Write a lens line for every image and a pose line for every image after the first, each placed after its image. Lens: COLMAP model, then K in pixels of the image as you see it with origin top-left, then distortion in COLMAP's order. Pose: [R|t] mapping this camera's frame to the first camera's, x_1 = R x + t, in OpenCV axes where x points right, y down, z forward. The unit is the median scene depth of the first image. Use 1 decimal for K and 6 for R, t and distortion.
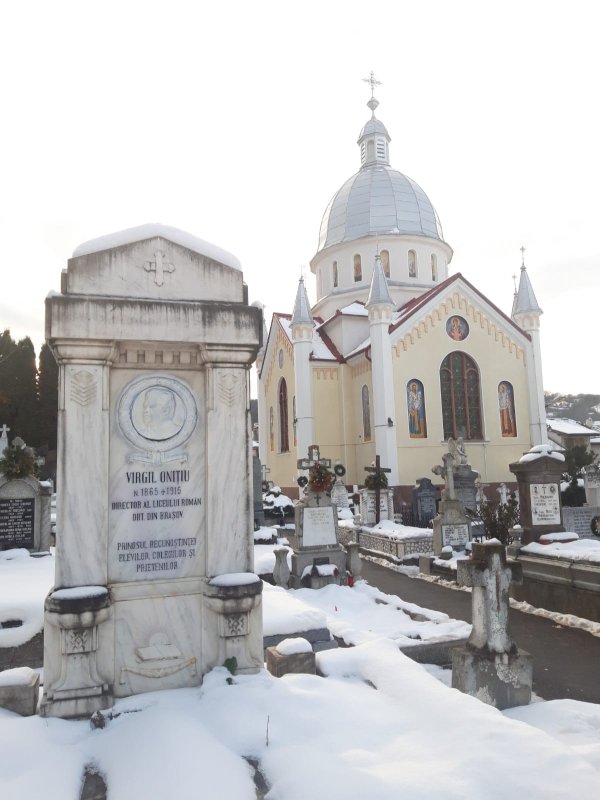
lens RADIAL K [[625.0, 0, 302.1], [0, 625.0, 392.9], [0, 0, 1]] dist [0.044151, -0.075848]
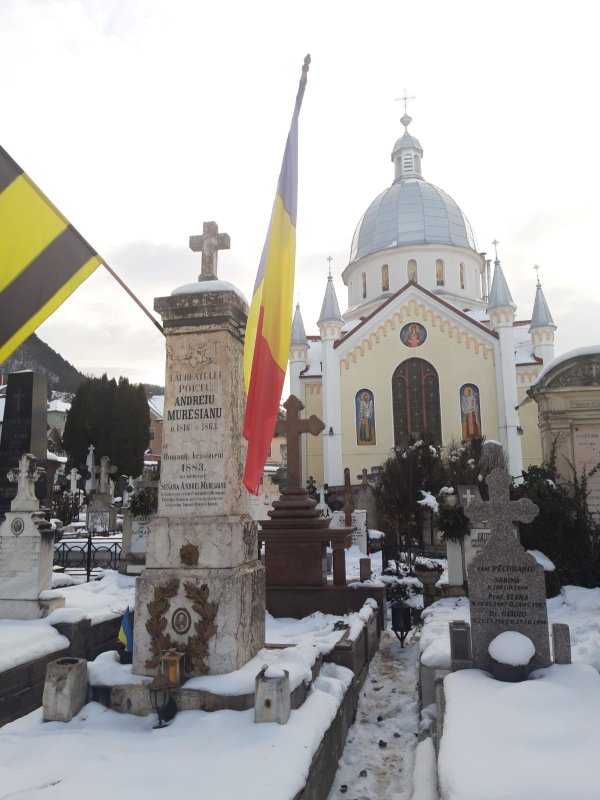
lens RADIAL K [[625.0, 0, 302.2], [0, 625.0, 394.2], [0, 0, 1]] dist [0.044151, -0.075848]
pose [[0.877076, -0.069150, -0.475348, 0.558288], [0.057875, 0.997588, -0.038336, 0.019432], [0.476852, 0.006113, 0.878962, 0.032611]]
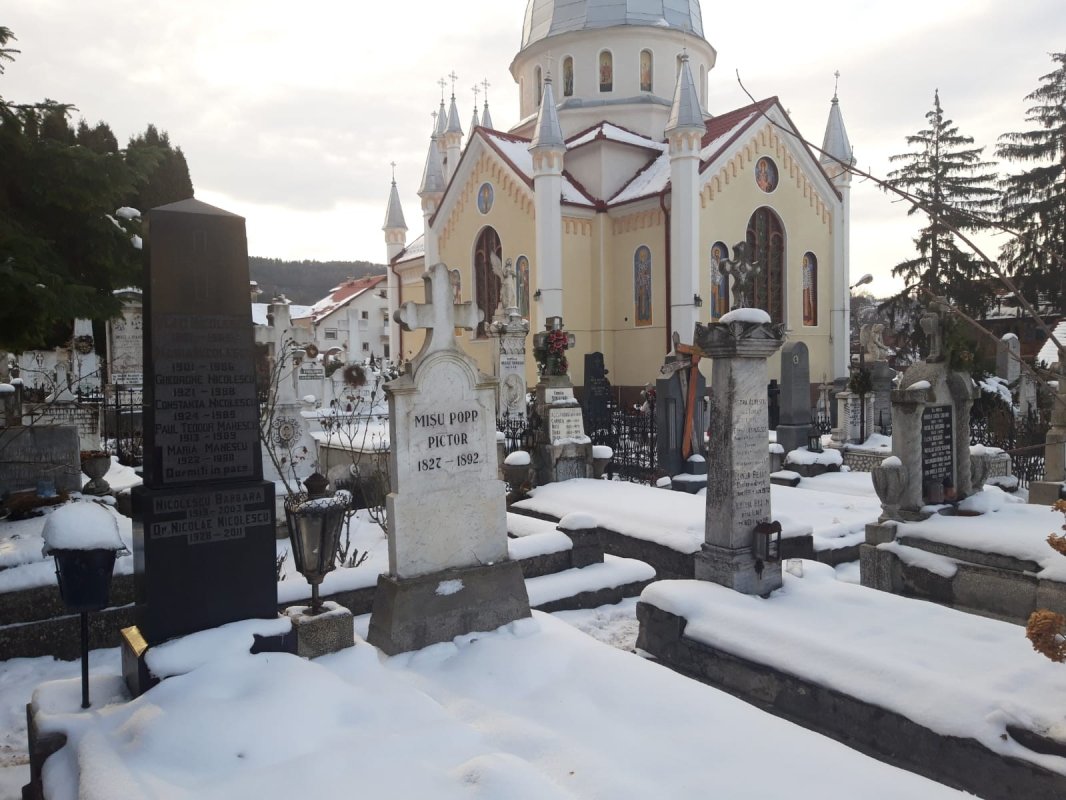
lens RADIAL K [[832.8, 0, 536.4], [0, 832.8, 396.2], [0, 0, 1]] dist [0.044151, -0.075848]
pose [[0.949659, 0.008776, 0.313162, -0.309387], [-0.058817, 0.986827, 0.150708, 0.020311], [-0.307715, -0.161541, 0.937665, 0.123381]]
